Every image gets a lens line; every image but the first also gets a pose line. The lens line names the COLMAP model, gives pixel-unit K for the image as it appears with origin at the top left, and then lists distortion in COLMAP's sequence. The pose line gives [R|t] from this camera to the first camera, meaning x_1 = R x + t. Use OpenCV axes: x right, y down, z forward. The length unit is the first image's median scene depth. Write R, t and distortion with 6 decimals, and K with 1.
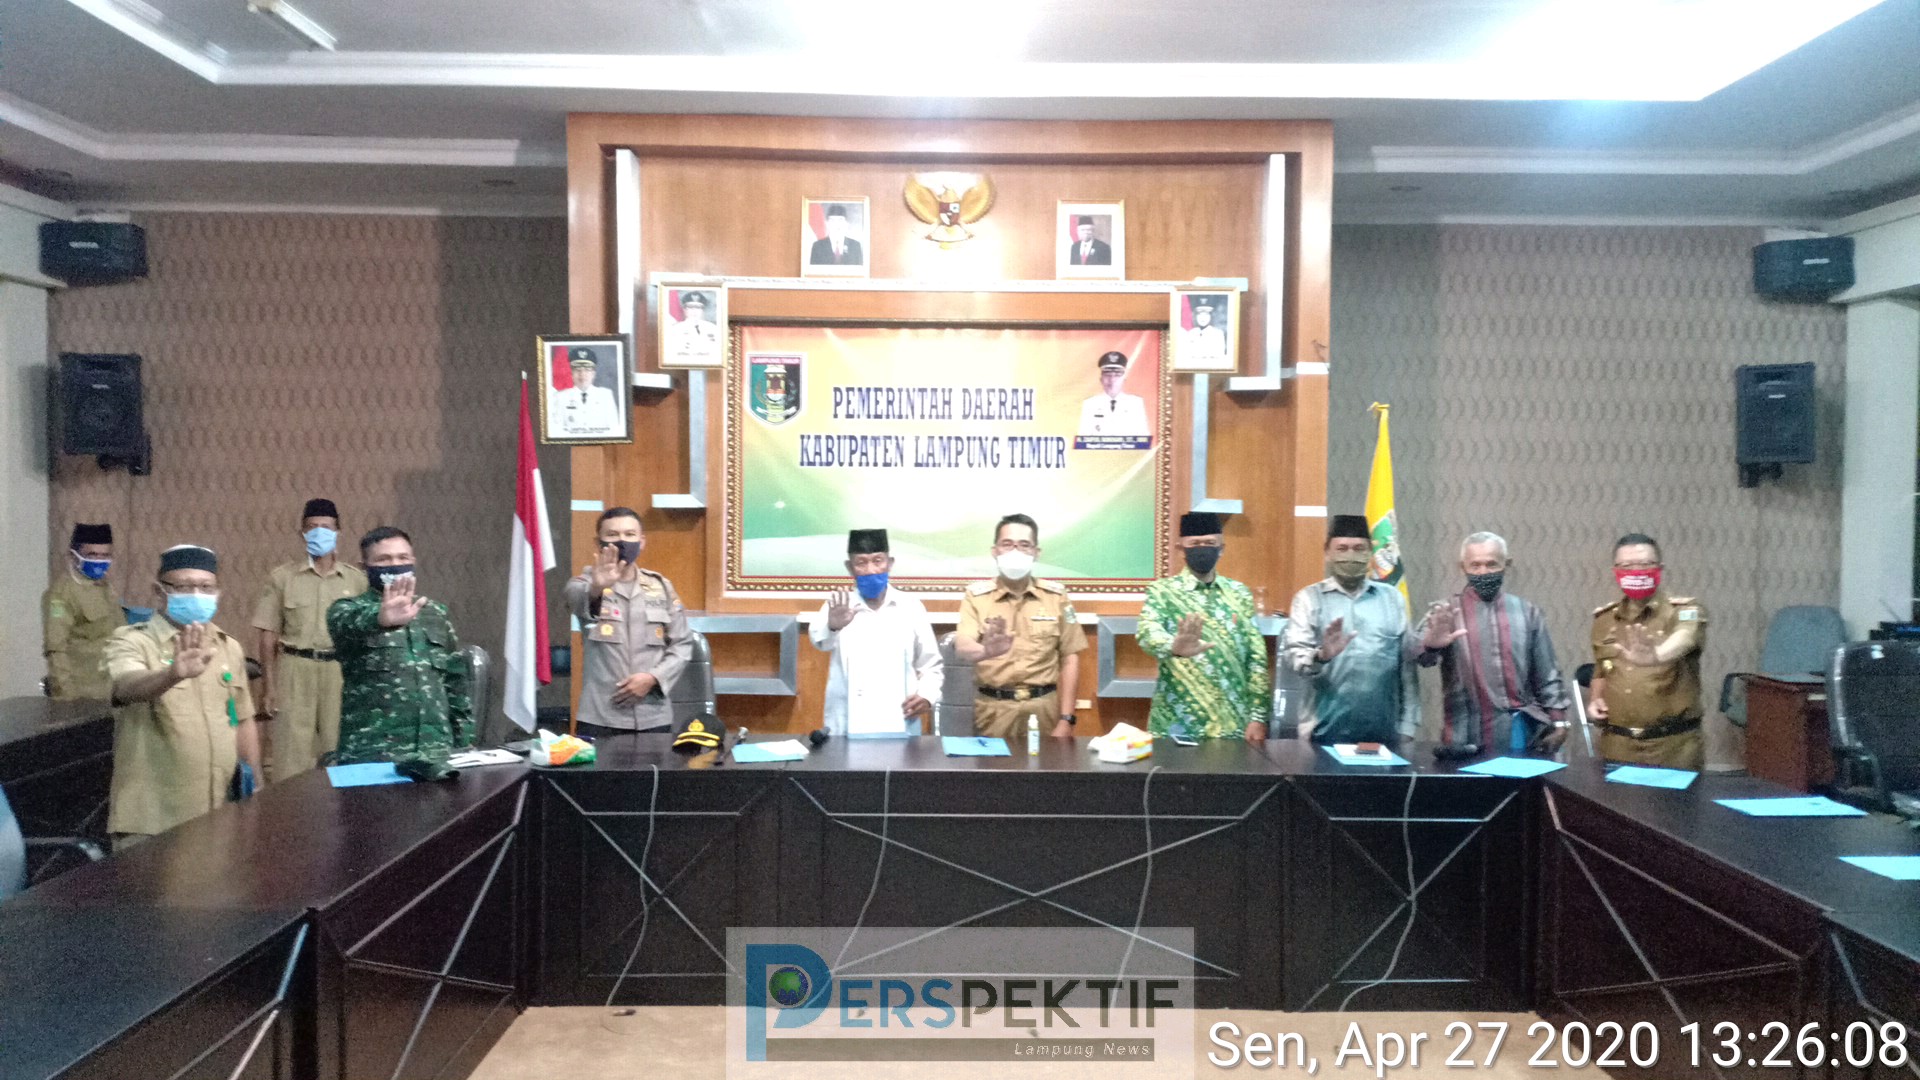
lens RADIAL K [[1493.9, 0, 958.6], [0, 1493.9, 531.7], [0, 0, 1]] dist [0.141235, -0.284678]
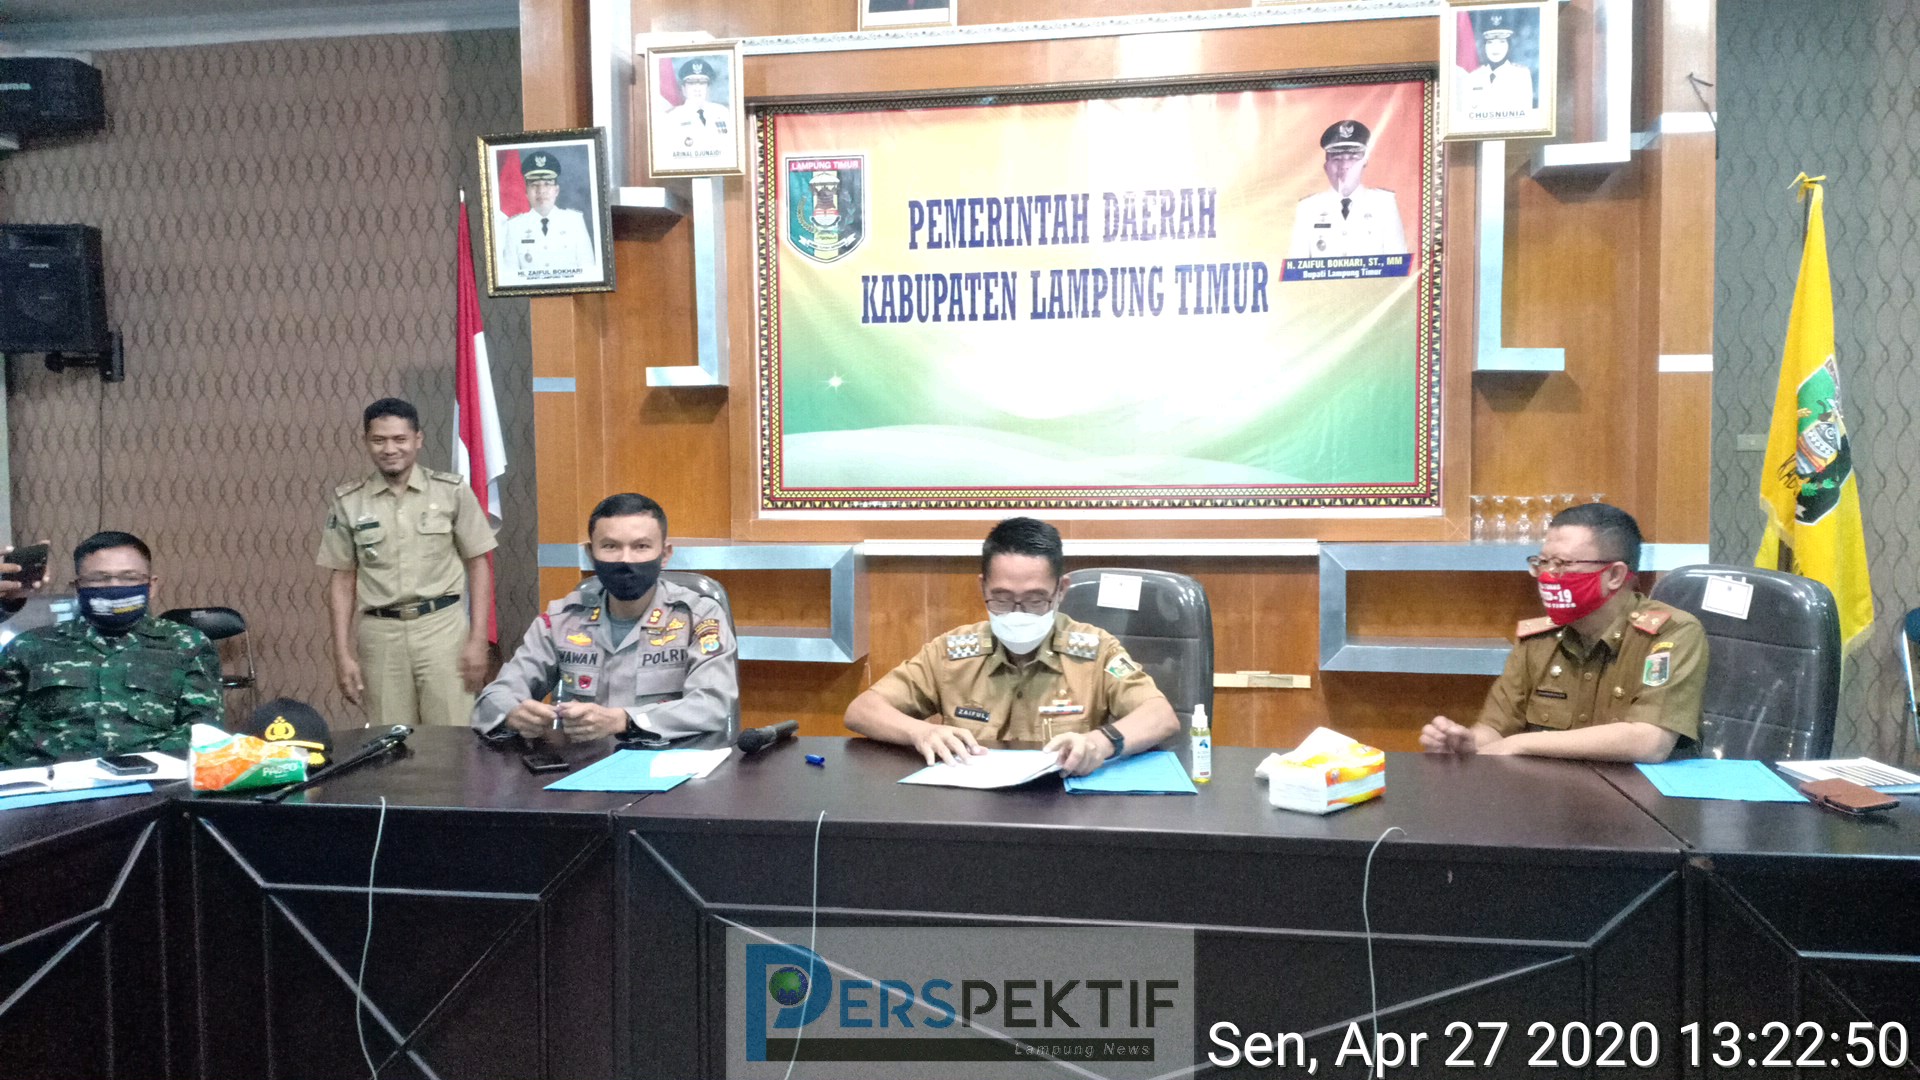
lens RADIAL K [[1493.9, 0, 958.6], [0, 1493.9, 531.7], [0, 0, 1]] dist [0.141235, -0.284678]
pose [[0.983691, -0.006628, -0.179746, 0.056846], [0.010686, 0.999709, 0.021619, 0.035883], [0.179550, -0.023187, 0.983476, 0.345399]]
